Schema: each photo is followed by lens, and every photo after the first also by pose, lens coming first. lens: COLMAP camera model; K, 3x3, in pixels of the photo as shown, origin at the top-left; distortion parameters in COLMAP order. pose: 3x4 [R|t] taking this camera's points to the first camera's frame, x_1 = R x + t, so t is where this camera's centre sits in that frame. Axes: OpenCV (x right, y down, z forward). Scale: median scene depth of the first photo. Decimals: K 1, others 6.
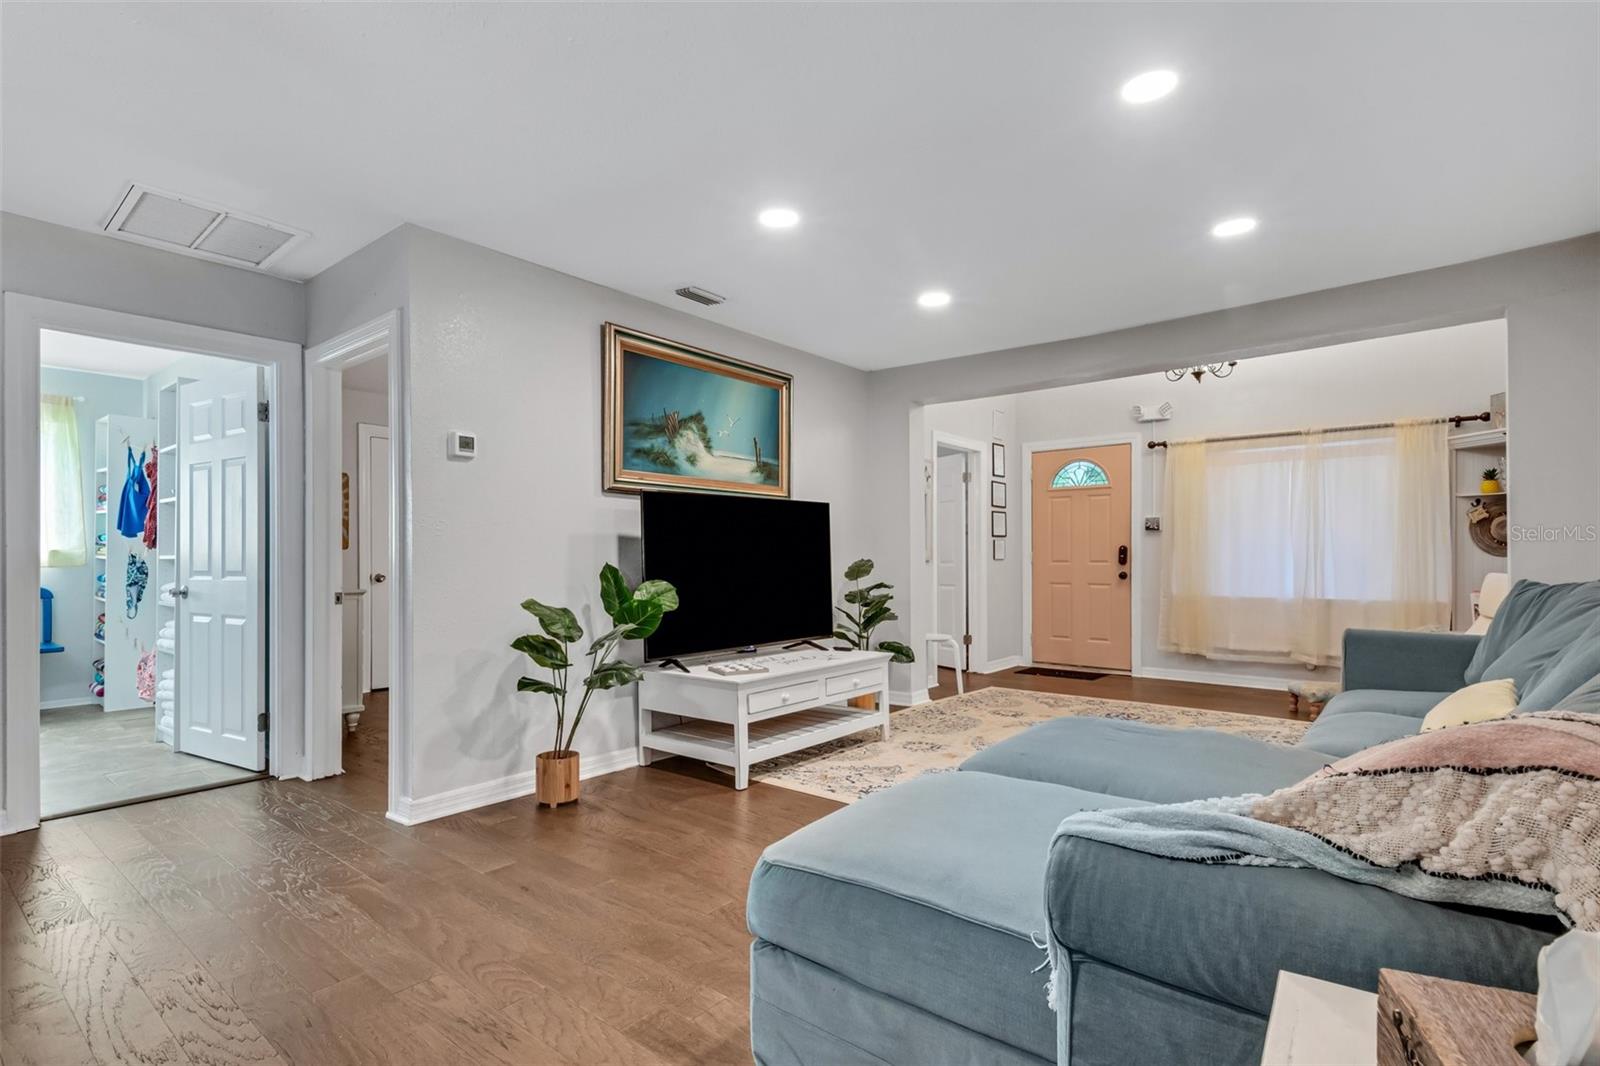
lens RADIAL K [[773.8, 0, 784.4], [0, 773.8, 554.6], [0, 0, 1]] dist [0.006663, -0.000820]
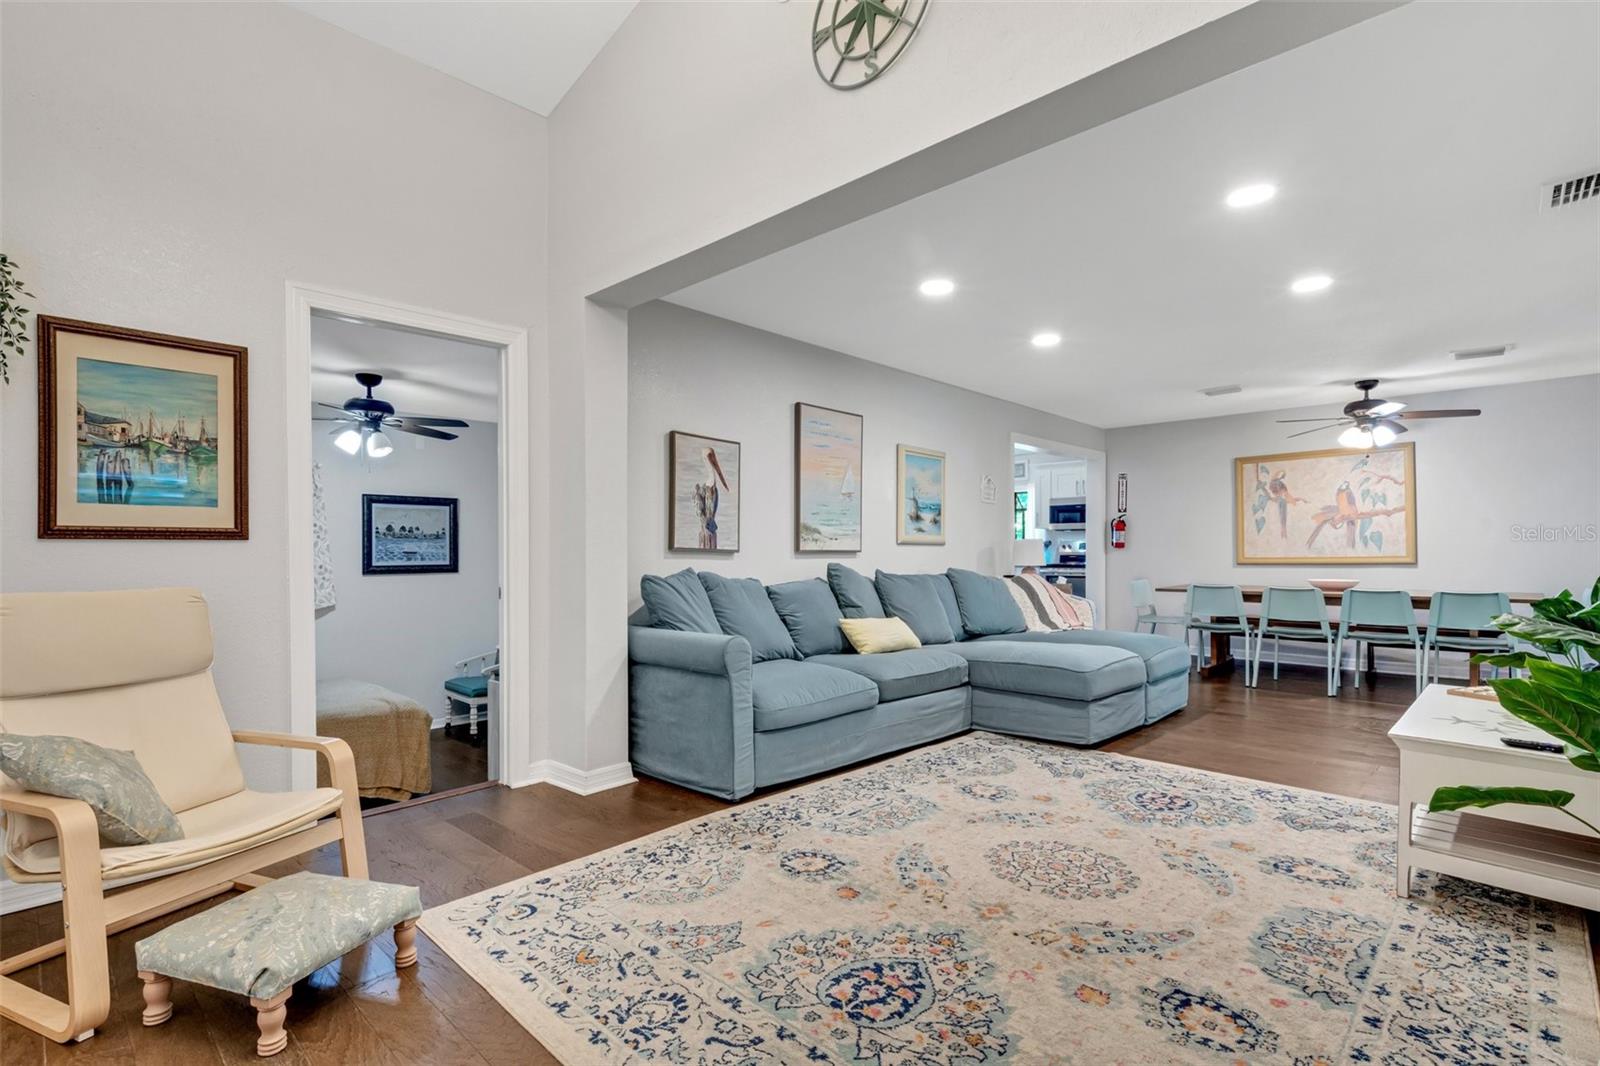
lens RADIAL K [[746.6, 0, 799.8], [0, 746.6, 547.4], [0, 0, 1]] dist [0.010727, -0.001388]
pose [[-0.998222, 0.003999, 0.059474, 0.569542], [0.003221, 0.999908, -0.013173, 0.006203], [-0.059521, -0.012958, -0.998143, 1.714582]]
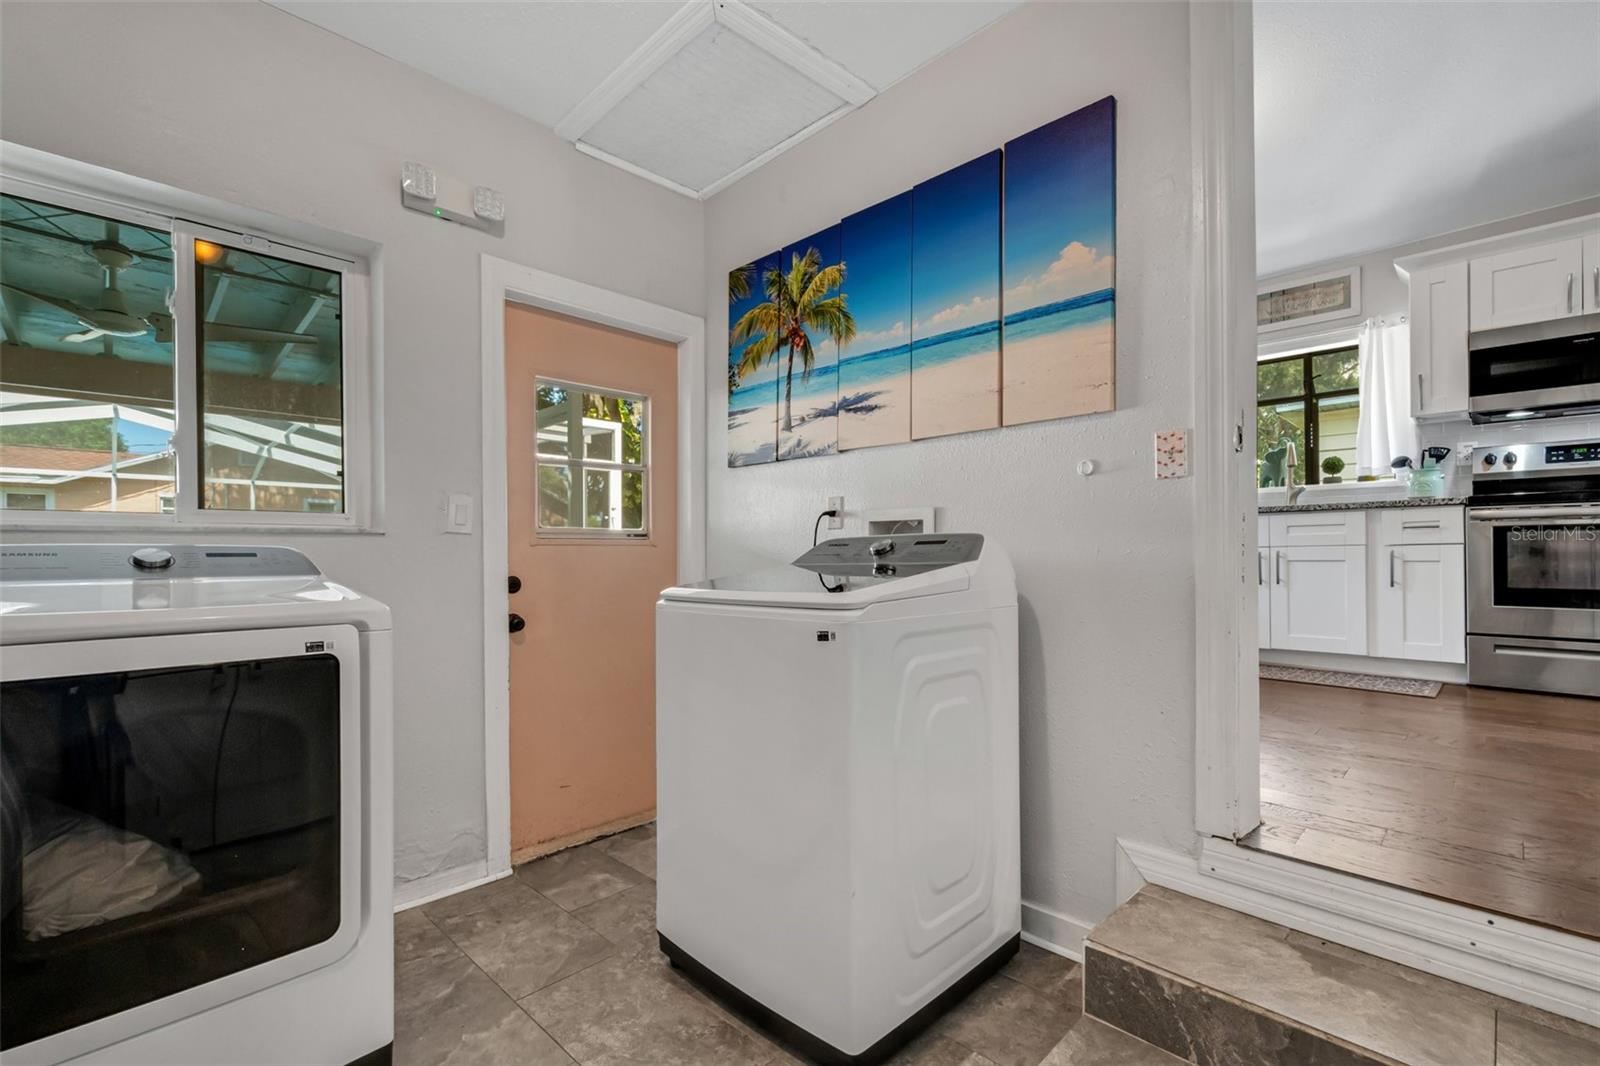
lens RADIAL K [[723.2, 0, 794.3], [0, 723.2, 555.1], [0, 0, 1]] dist [0.013843, -0.002513]
pose [[-0.996569, 0.008411, 0.082341, 0.682291], [0.007720, 0.999932, -0.008704, 0.102679], [-0.082409, -0.008039, -0.996566, 0.234112]]
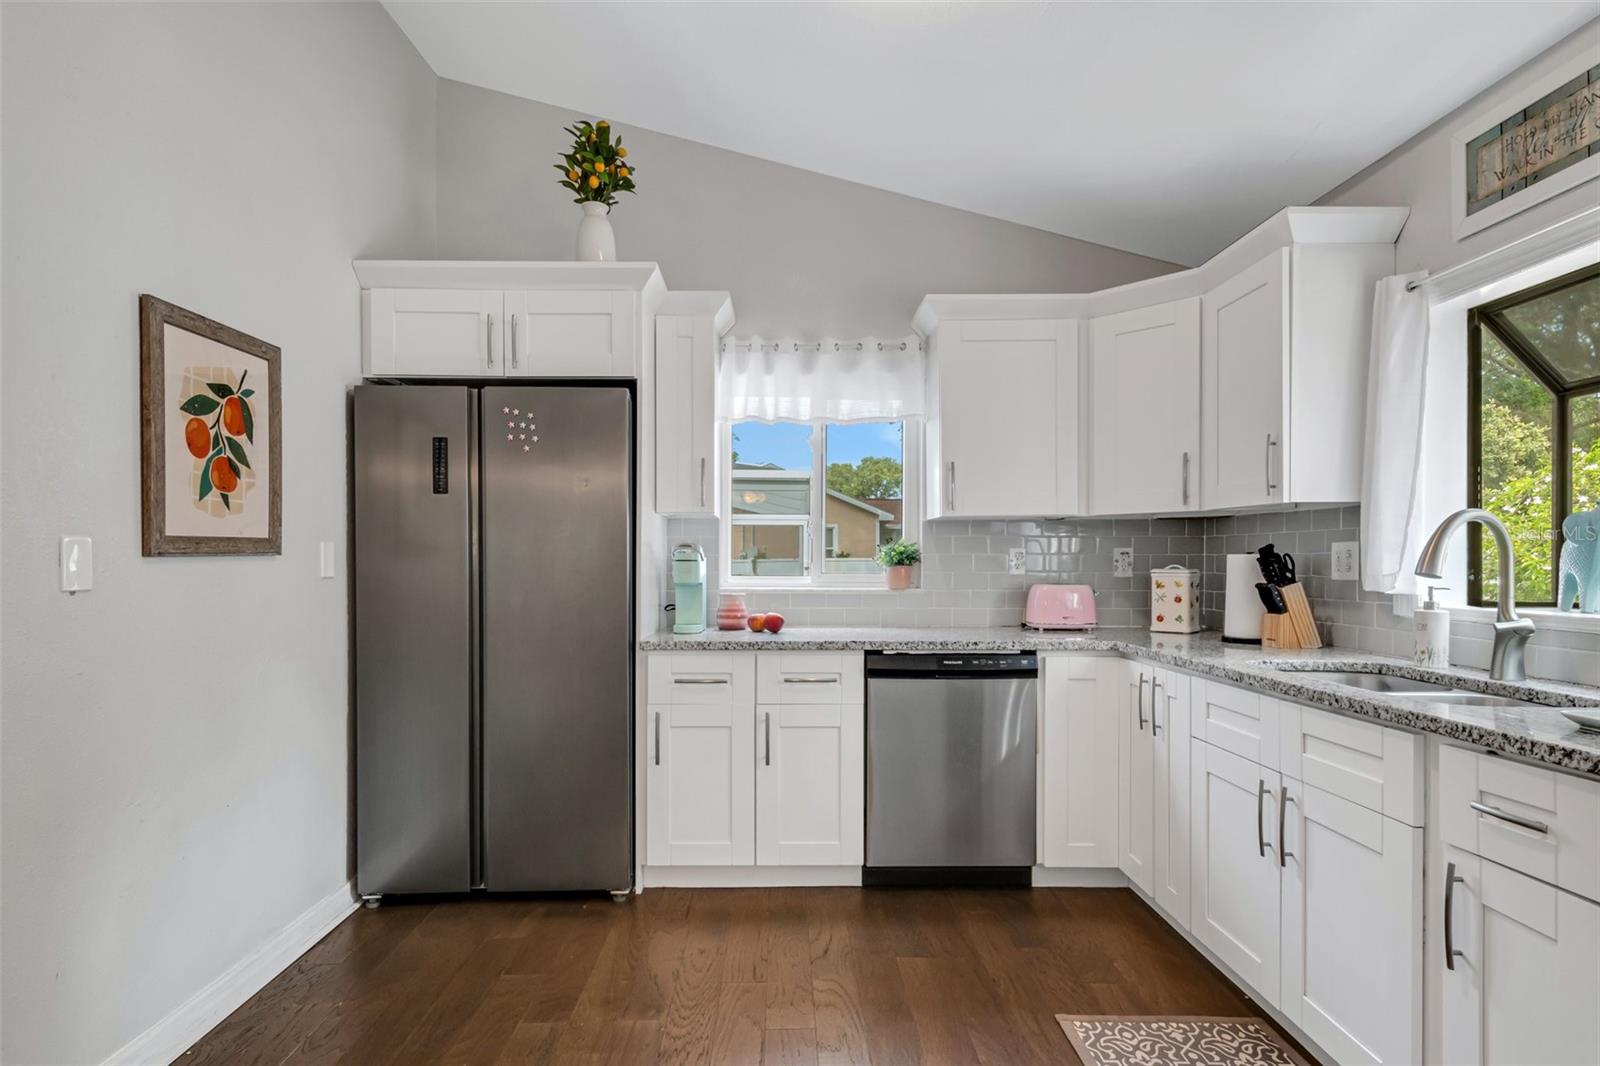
lens RADIAL K [[822.8, 0, 784.3], [0, 822.8, 571.3], [0, 0, 1]] dist [0.006633, -0.004486]
pose [[-0.645391, -0.006057, 0.763828, -0.087009], [-0.002245, 0.999979, 0.006033, -0.036364], [-0.763849, 0.002179, -0.645391, -0.291954]]
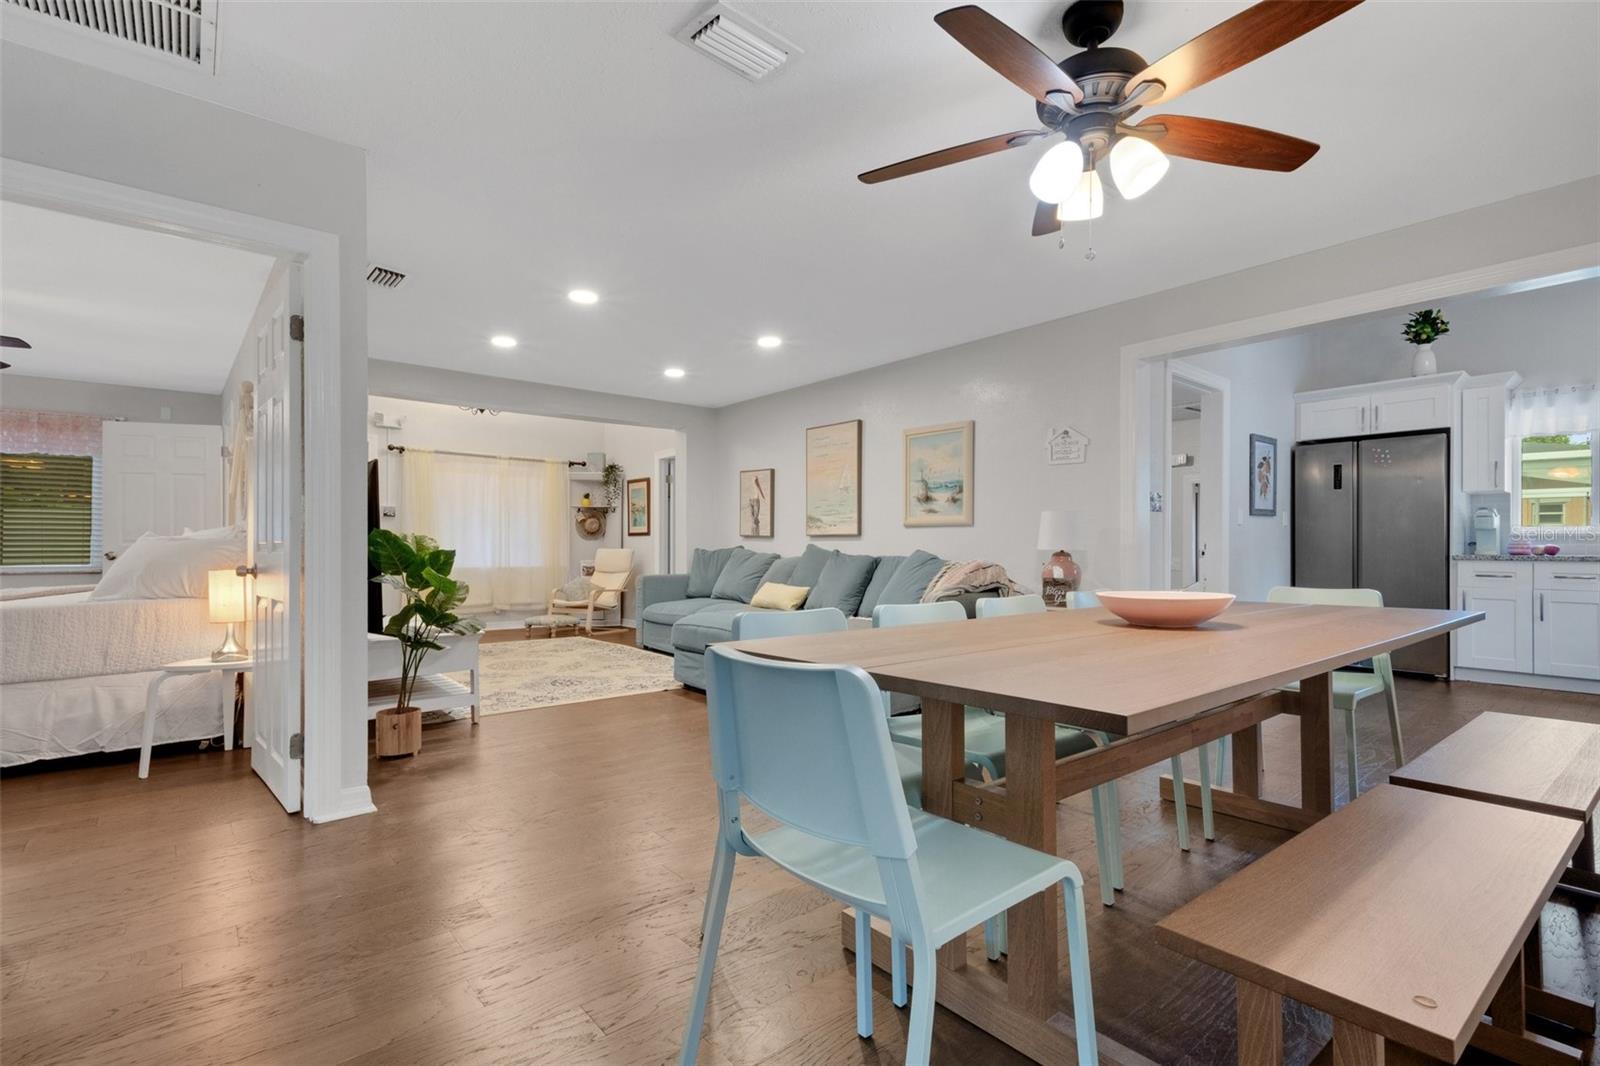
lens RADIAL K [[746.6, 0, 793.3], [0, 746.6, 545.3], [0, 0, 1]] dist [0.010727, -0.001388]
pose [[0.171254, 0.006271, 0.985207, -0.995010], [-0.006605, 0.999965, -0.005216, 0.027099], [-0.985205, -0.005614, 0.171289, 0.278179]]
